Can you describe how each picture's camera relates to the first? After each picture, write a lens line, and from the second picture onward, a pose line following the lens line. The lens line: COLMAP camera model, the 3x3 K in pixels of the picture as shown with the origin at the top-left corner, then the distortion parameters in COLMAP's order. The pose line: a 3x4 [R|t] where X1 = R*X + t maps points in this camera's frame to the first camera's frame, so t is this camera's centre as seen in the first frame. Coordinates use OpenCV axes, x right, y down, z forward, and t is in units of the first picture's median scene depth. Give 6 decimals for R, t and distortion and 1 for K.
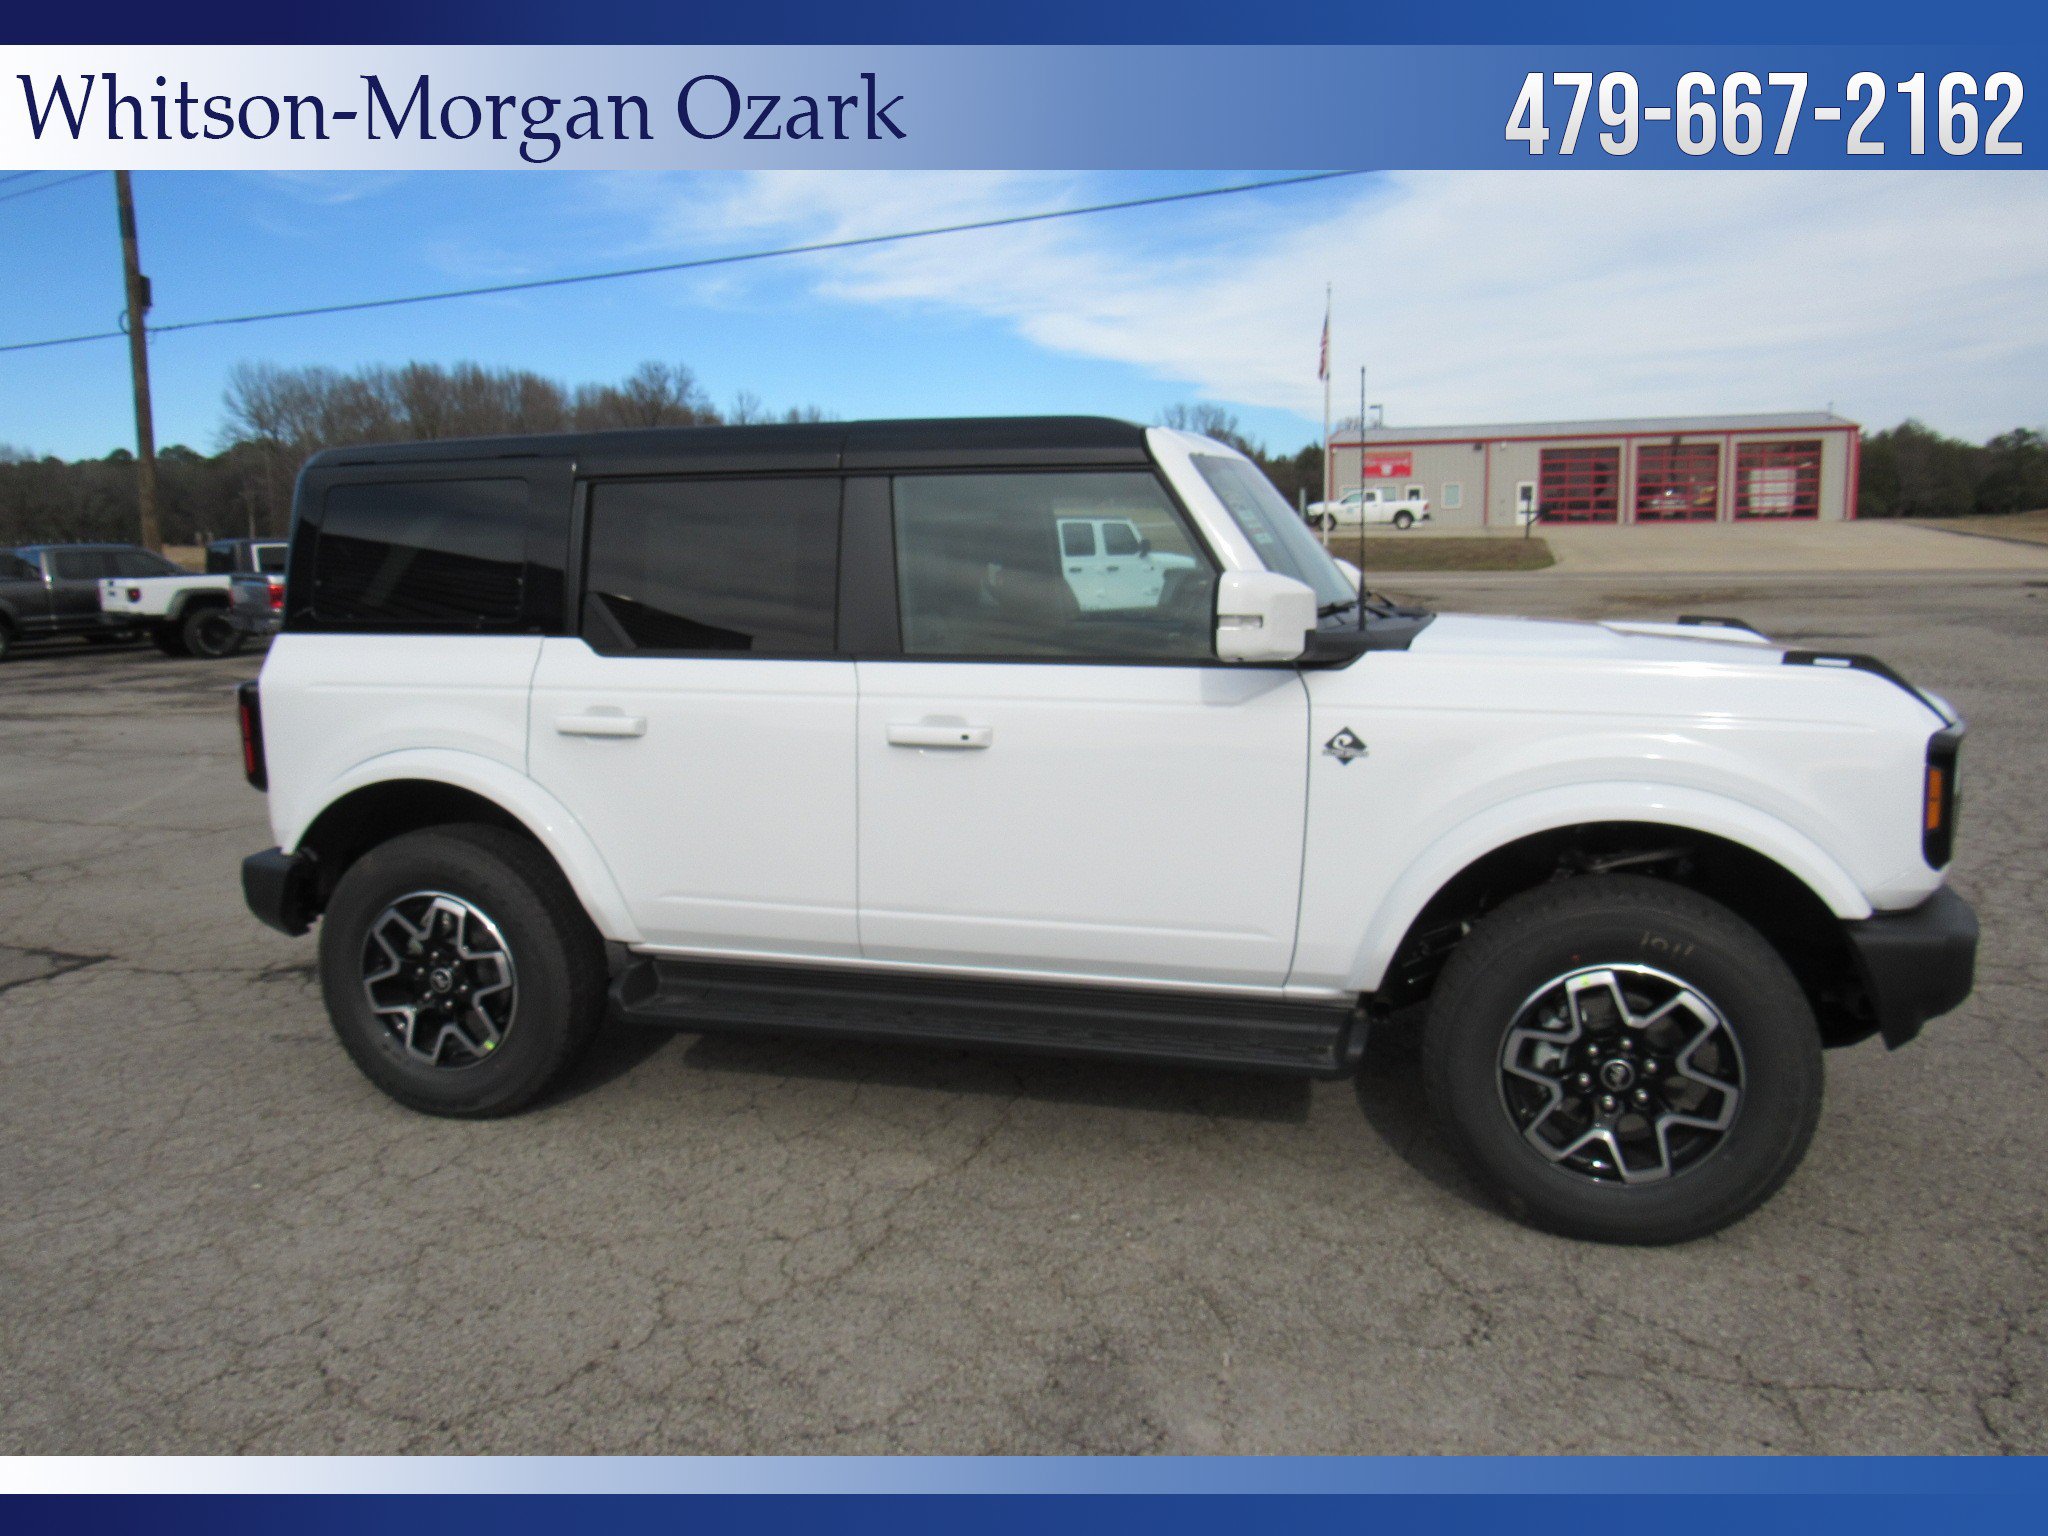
lens RADIAL K [[1463.6, 0, 1017.4], [0, 1463.6, 727.5], [0, 0, 1]] dist [-0.020584, 0.006208]
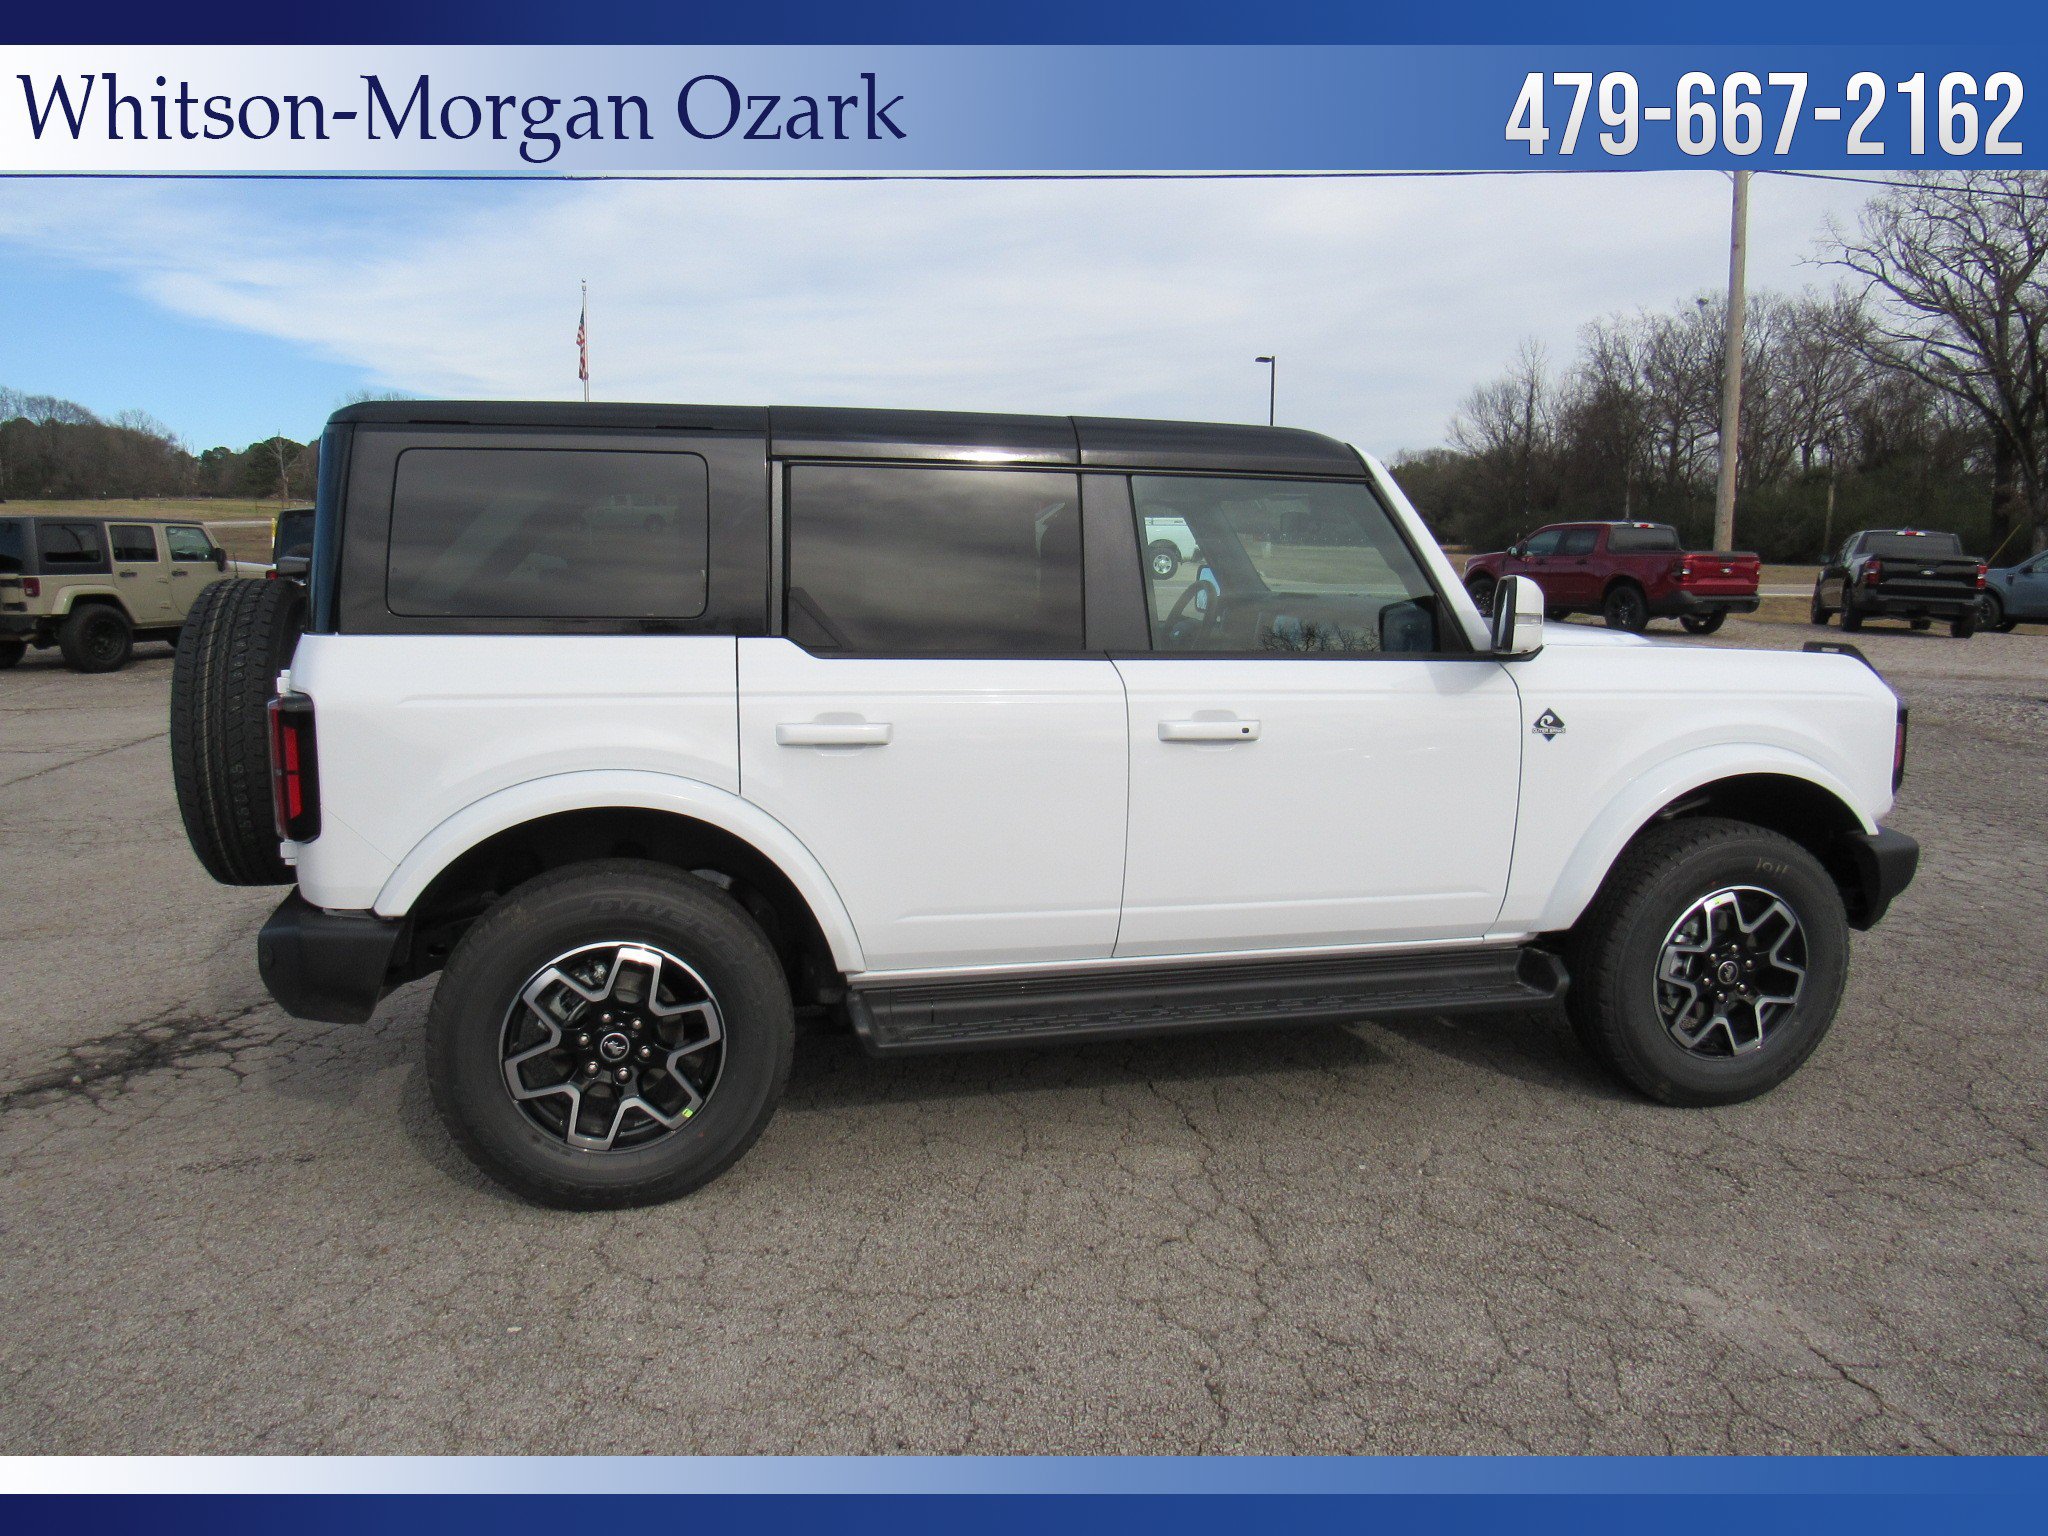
lens RADIAL K [[1463.6, 0, 1009.9], [0, 1463.6, 729.2], [0, 0, 1]] dist [-0.020584, 0.006208]
pose [[0.867679, -0.035950, 0.495823, -0.656389], [0.036470, 0.999297, 0.008632, -0.008736], [-0.495785, 0.010593, 0.868381, 0.168403]]
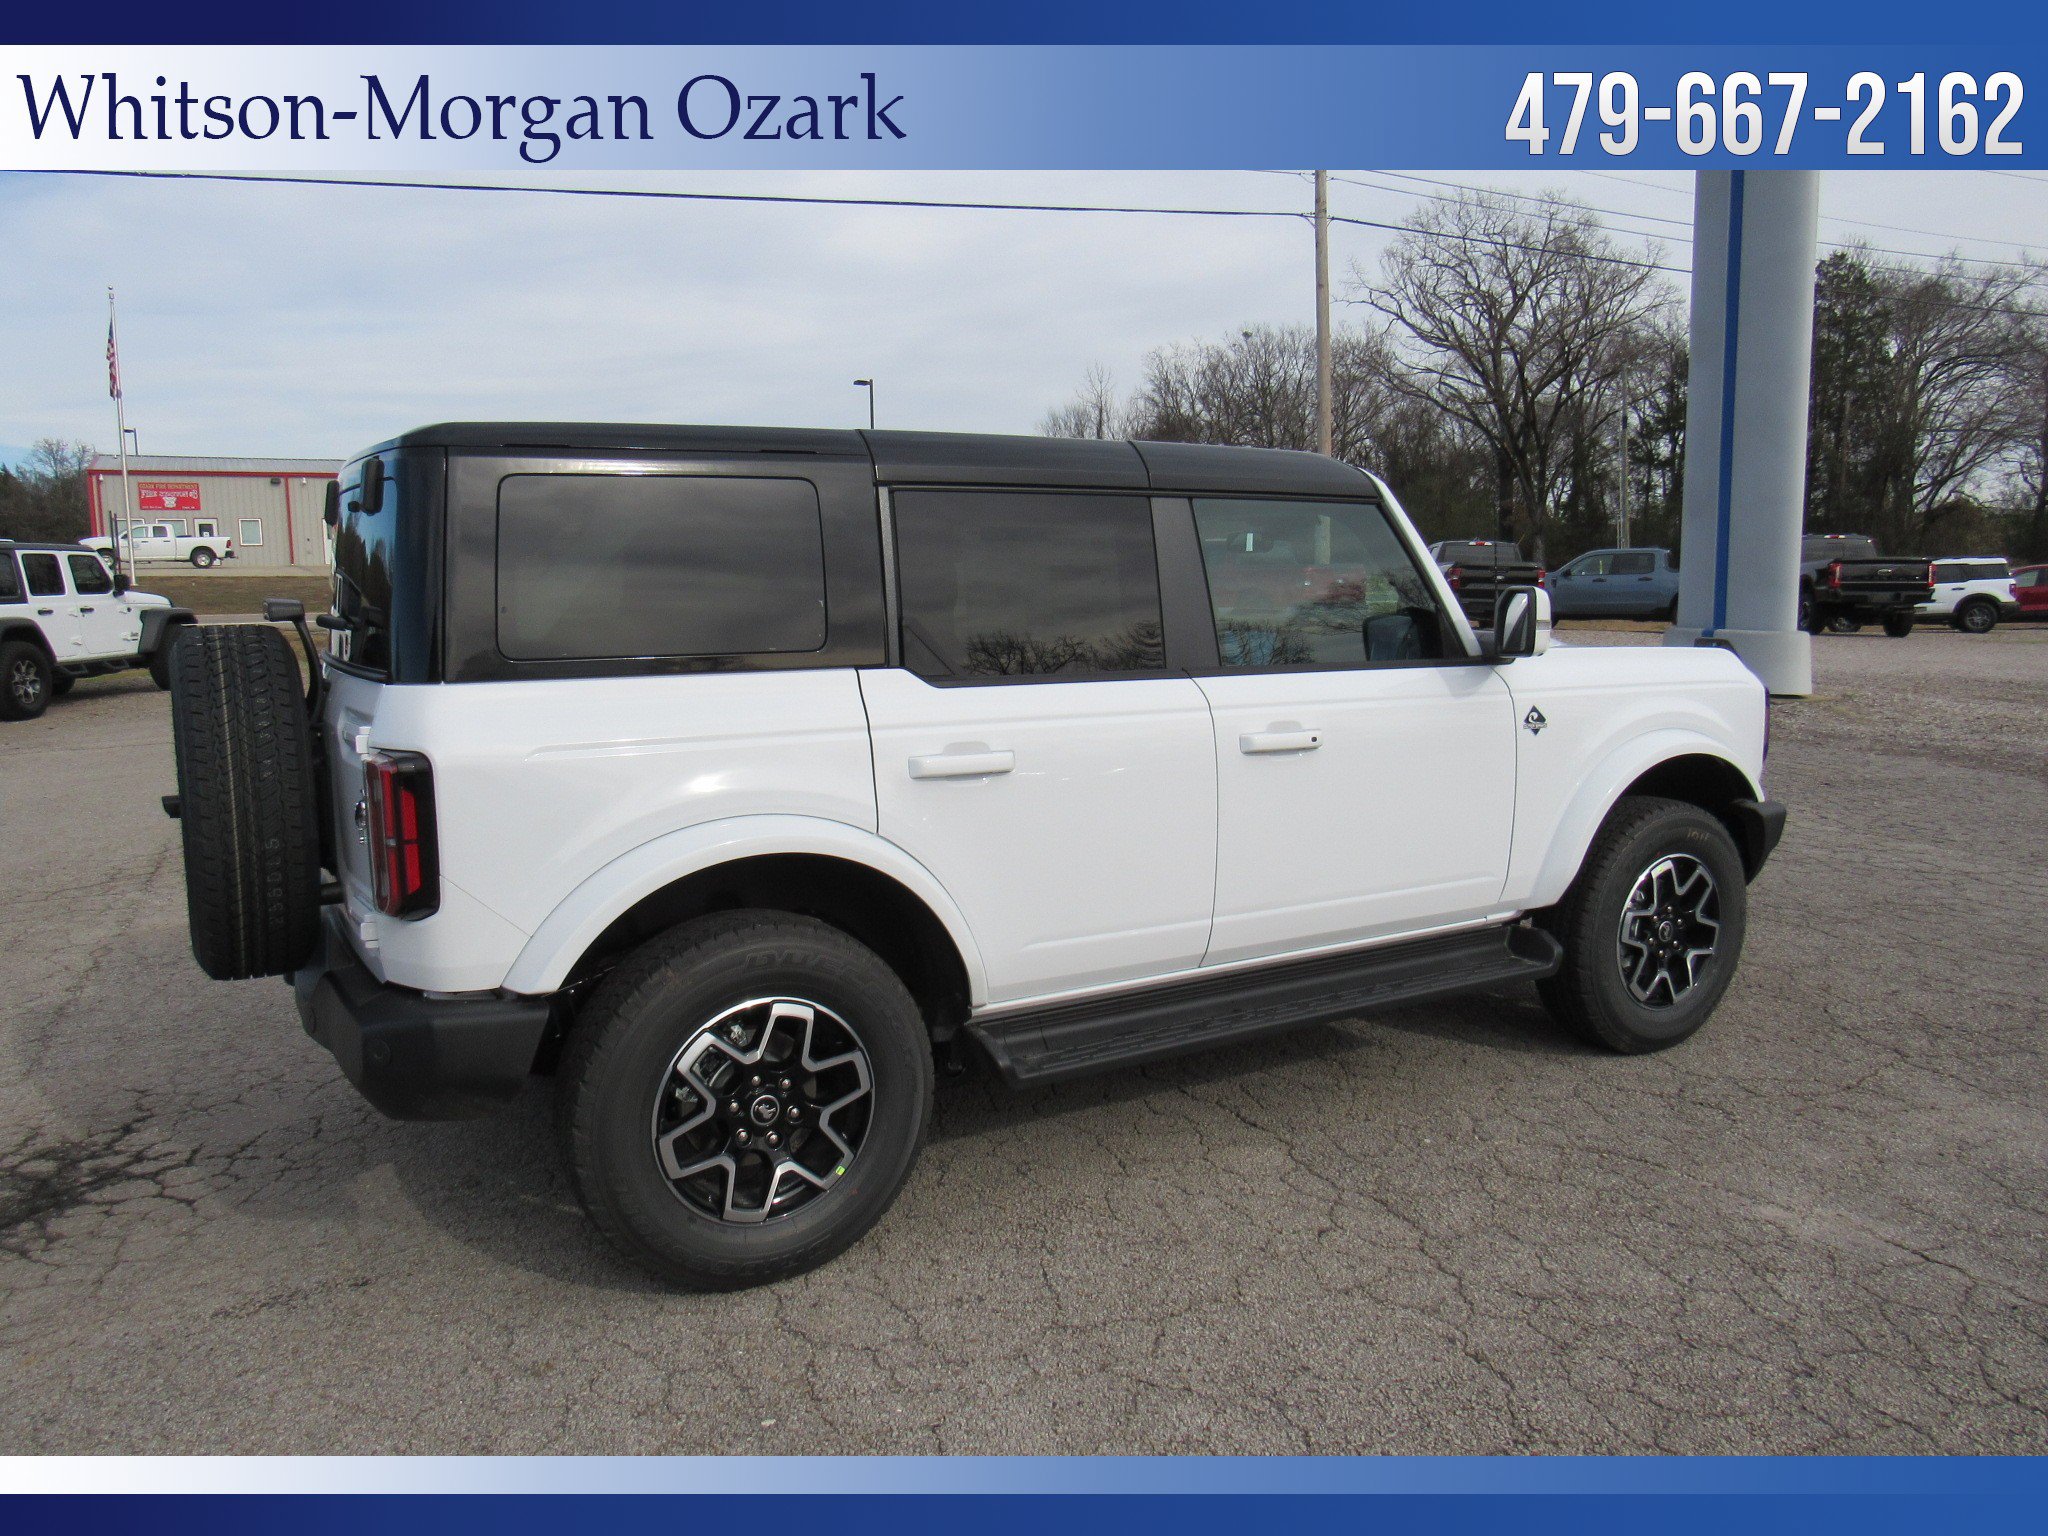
lens RADIAL K [[1463.6, 0, 994.9], [0, 1463.6, 738.3], [0, 0, 1]] dist [-0.020584, 0.006208]
pose [[0.701907, -0.072790, 0.708540, -0.920634], [0.087018, 0.996076, 0.016126, -0.030473], [-0.706933, 0.050337, 0.705487, 0.374015]]
